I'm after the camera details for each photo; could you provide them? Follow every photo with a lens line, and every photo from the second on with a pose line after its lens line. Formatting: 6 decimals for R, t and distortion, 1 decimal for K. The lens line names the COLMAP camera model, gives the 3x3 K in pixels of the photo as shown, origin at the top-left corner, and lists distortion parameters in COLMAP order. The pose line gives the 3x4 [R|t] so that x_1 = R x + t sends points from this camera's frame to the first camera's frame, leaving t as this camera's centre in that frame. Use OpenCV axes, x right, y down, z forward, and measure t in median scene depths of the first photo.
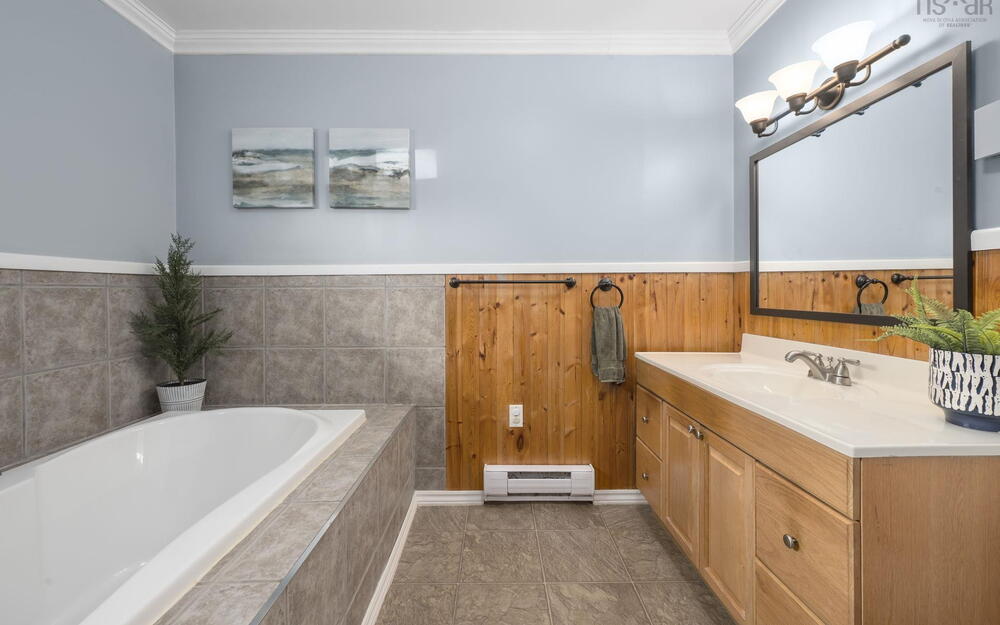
lens RADIAL K [[408.7, 0, 496.9], [0, 408.7, 290.6], [0, 0, 1]] dist [-0.000296, -0.000086]
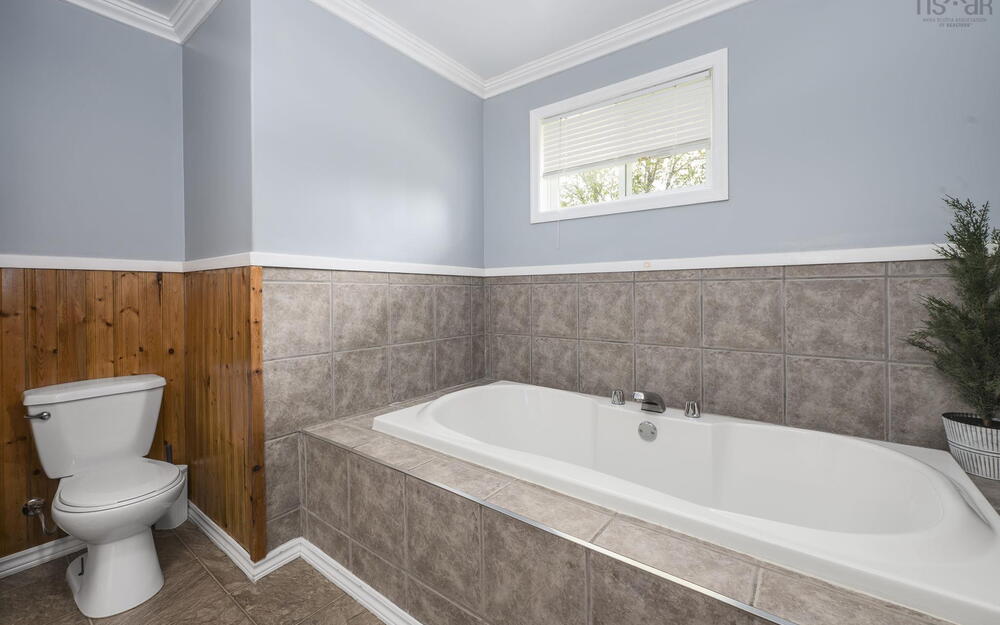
lens RADIAL K [[408.7, 0, 496.9], [0, 408.7, 290.6], [0, 0, 1]] dist [-0.000296, -0.000086]
pose [[-0.614612, 0.012836, -0.788725, 0.274742], [0.016921, 0.999852, 0.003086, 0.002866], [0.788648, -0.011449, -0.614738, 1.006055]]
